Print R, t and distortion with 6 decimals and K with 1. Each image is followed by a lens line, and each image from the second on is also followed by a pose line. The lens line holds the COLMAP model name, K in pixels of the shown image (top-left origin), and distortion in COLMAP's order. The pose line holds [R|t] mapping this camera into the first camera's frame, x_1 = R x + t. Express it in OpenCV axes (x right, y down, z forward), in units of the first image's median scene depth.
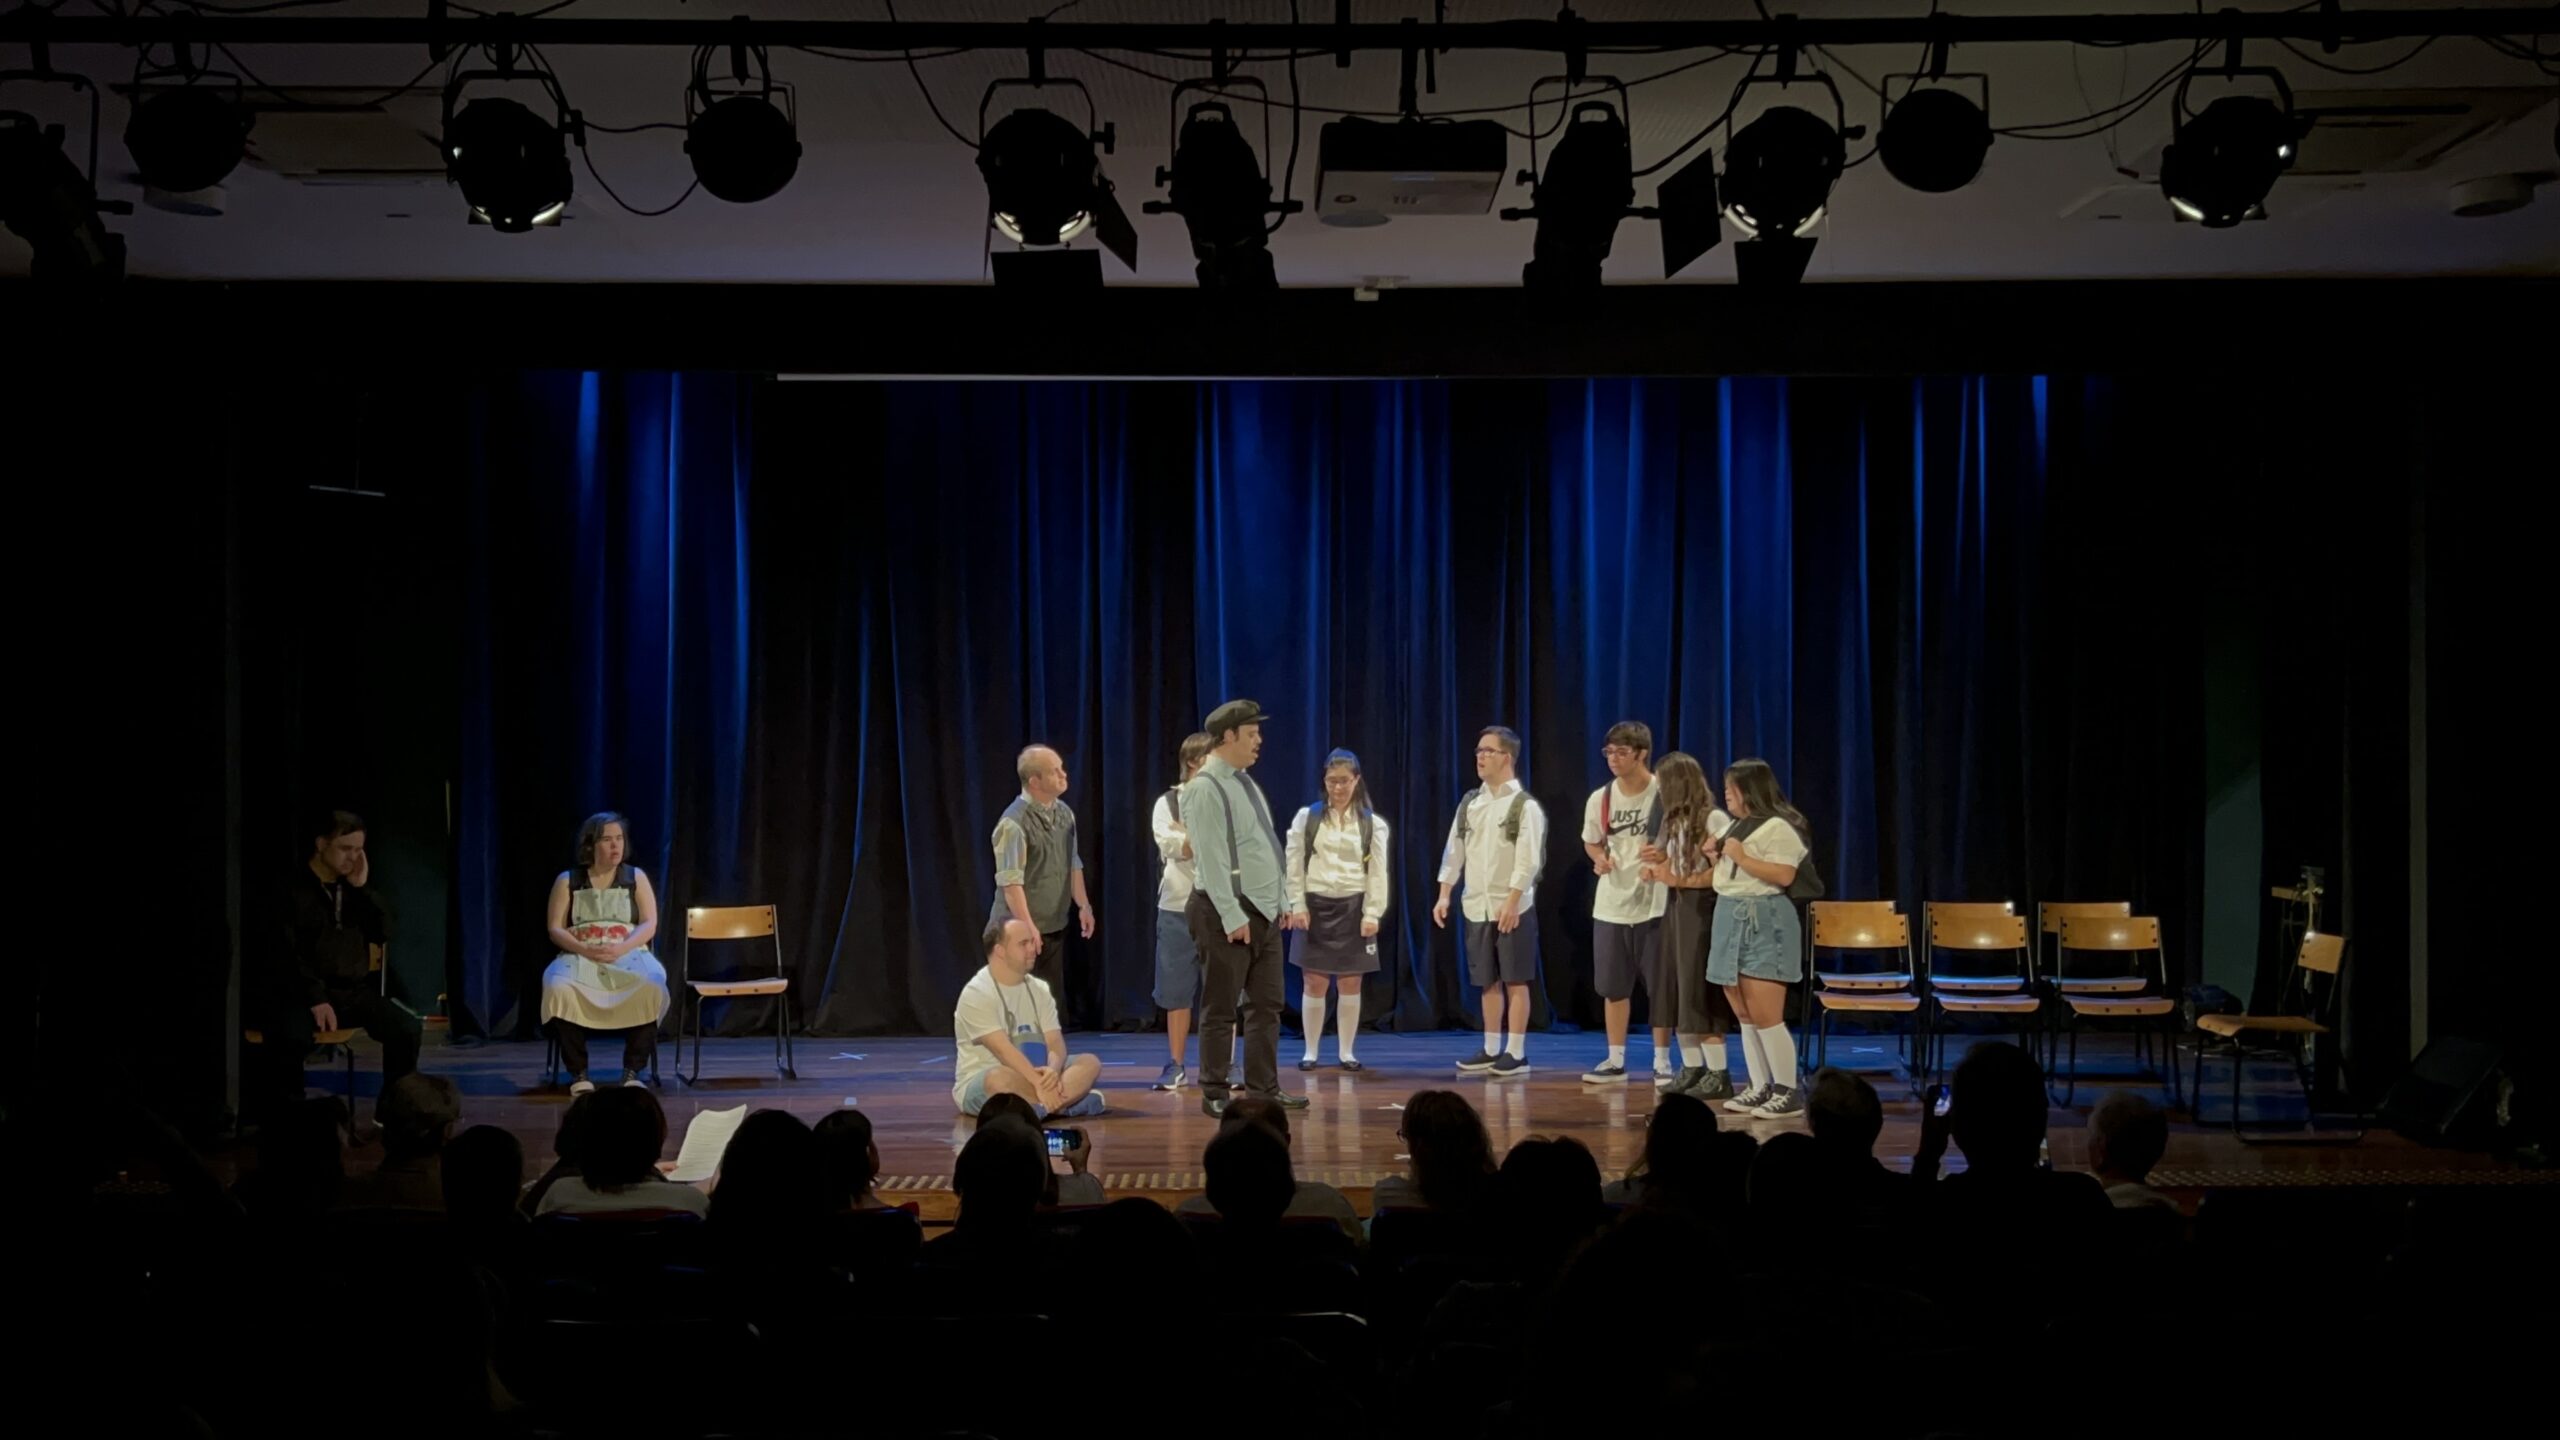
lens RADIAL K [[2555.3, 0, 1268.4], [0, 2555.3, 722.5], [0, 0, 1]] dist [0.005225, 0.000000]
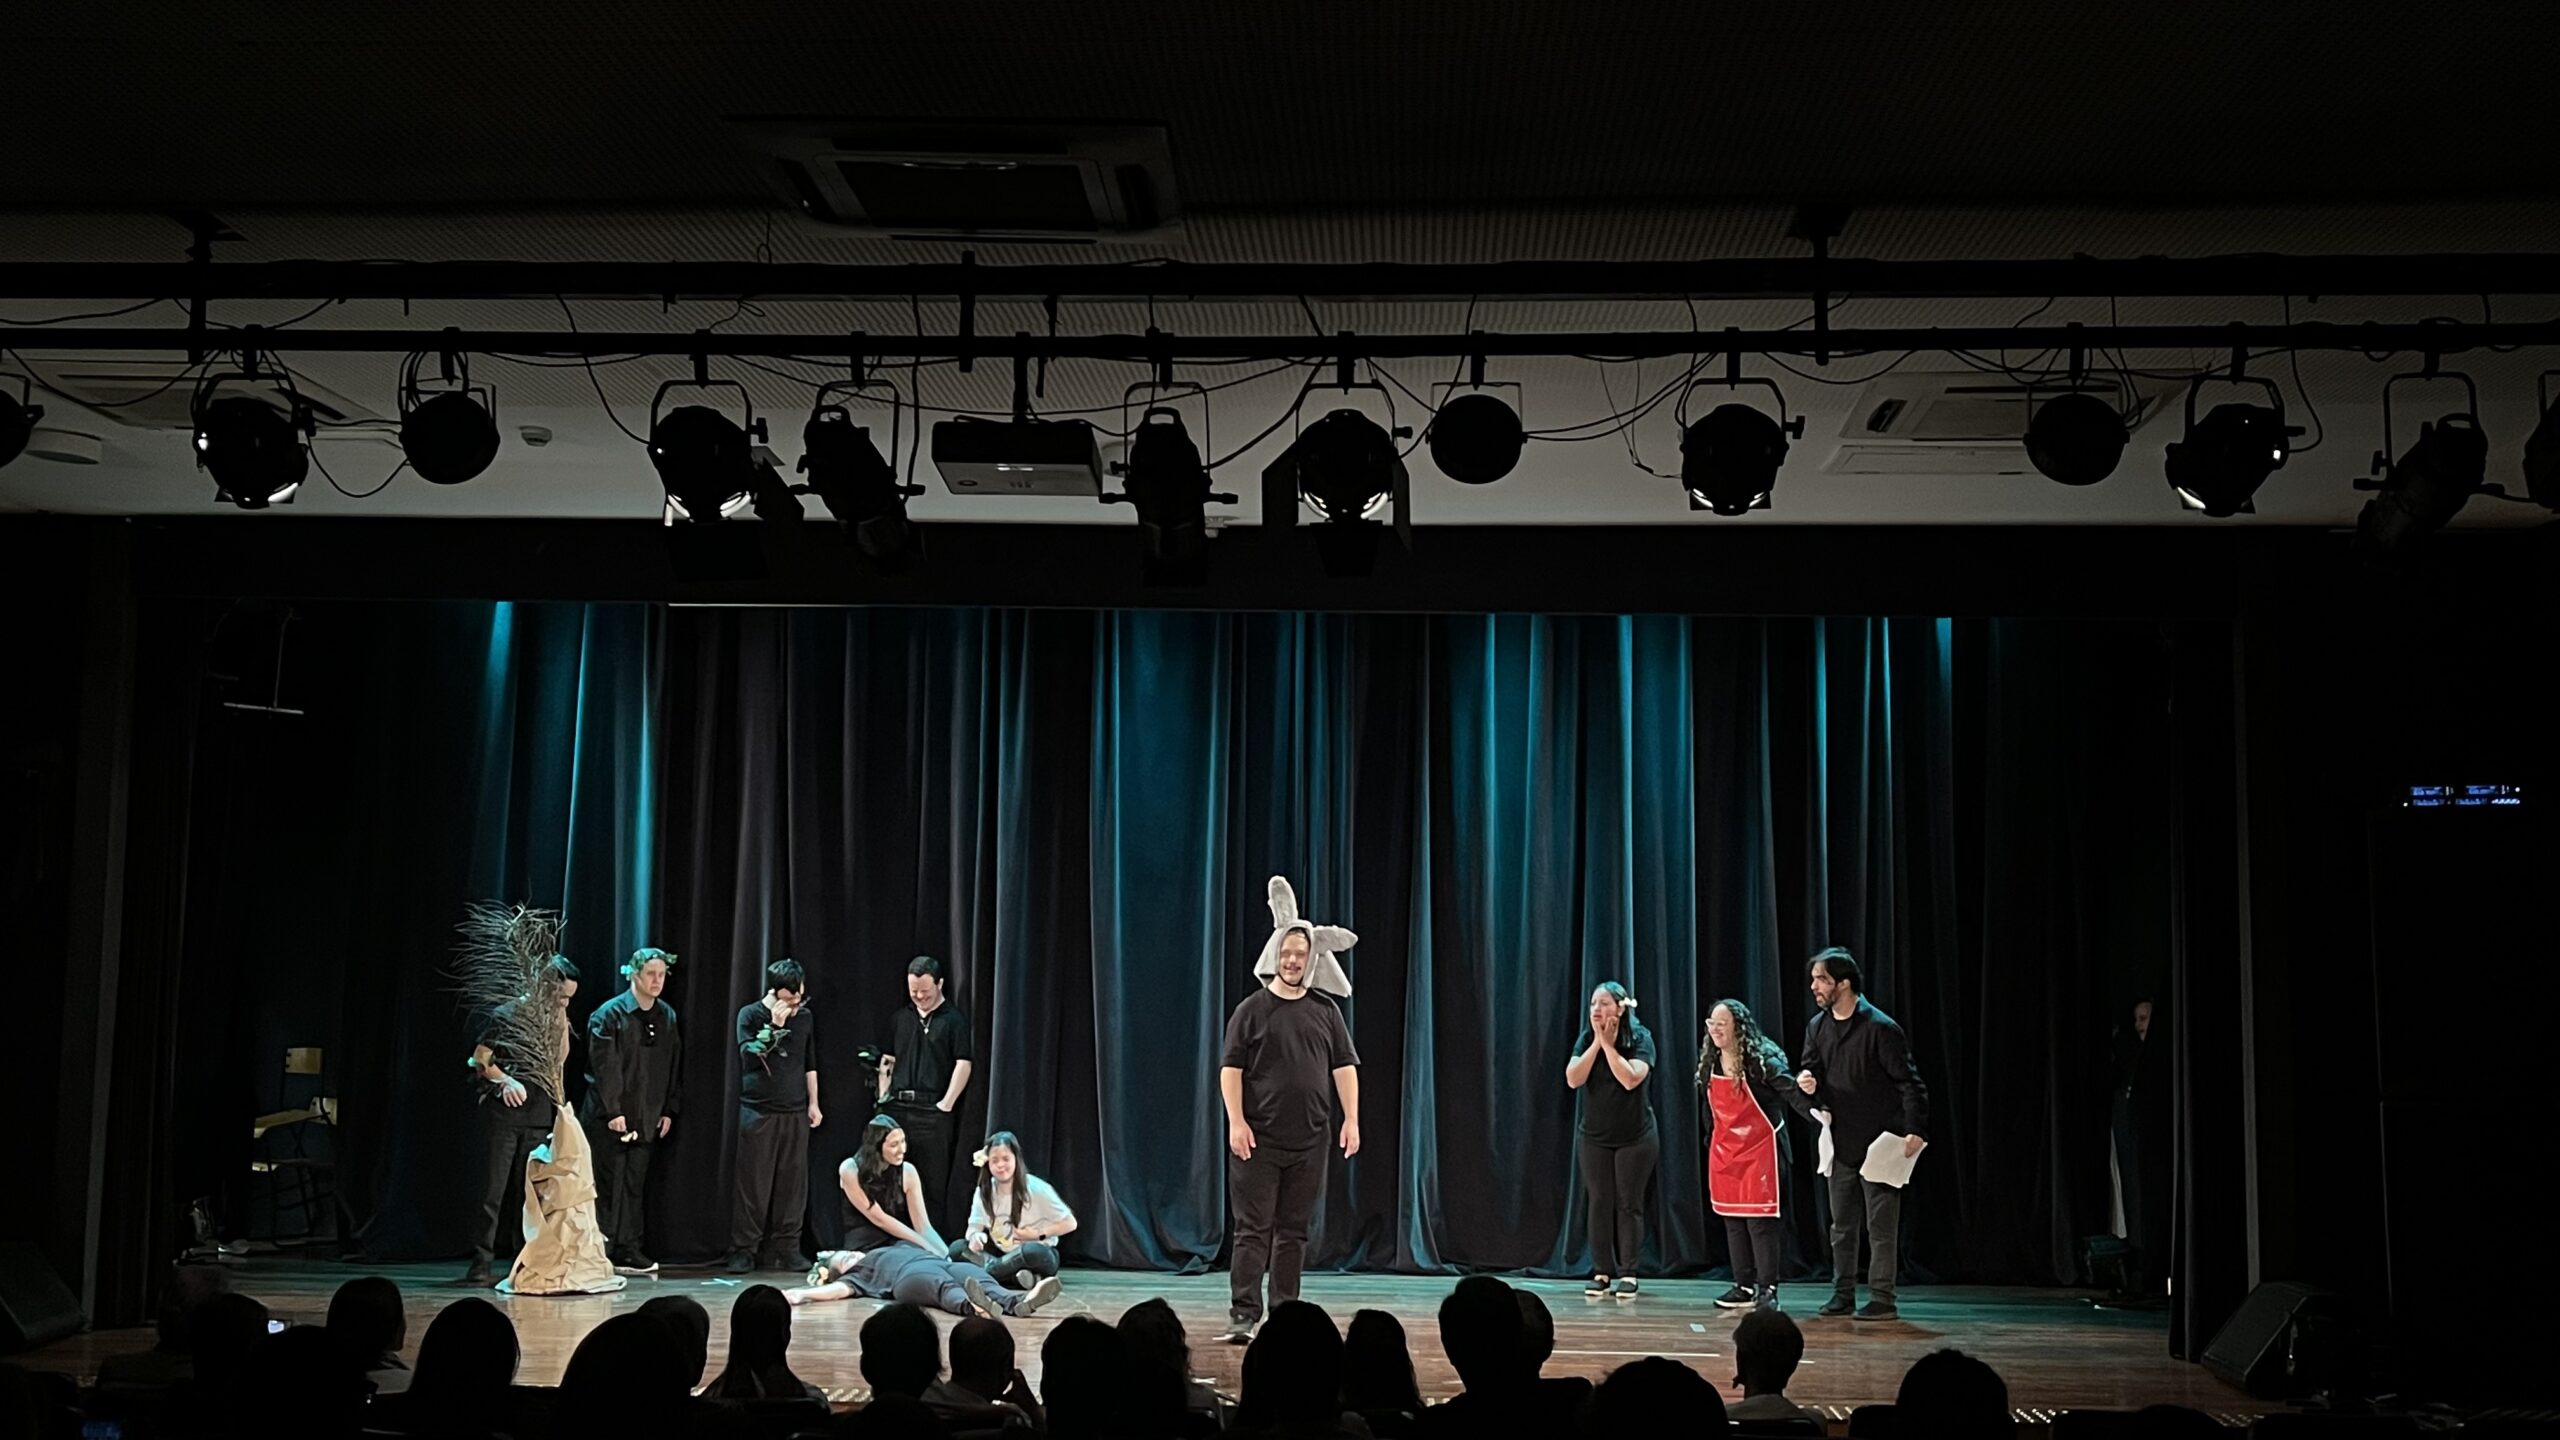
lens RADIAL K [[2676.3, 0, 1276.4], [0, 2676.3, 704.9], [0, 0, 1]] dist [0.017737, 0.000000]
pose [[0.998492, 0.012342, -0.053484, 0.241160], [-0.016980, 0.996050, -0.087156, -0.002704], [0.052197, 0.087933, 0.994758, -0.191623]]
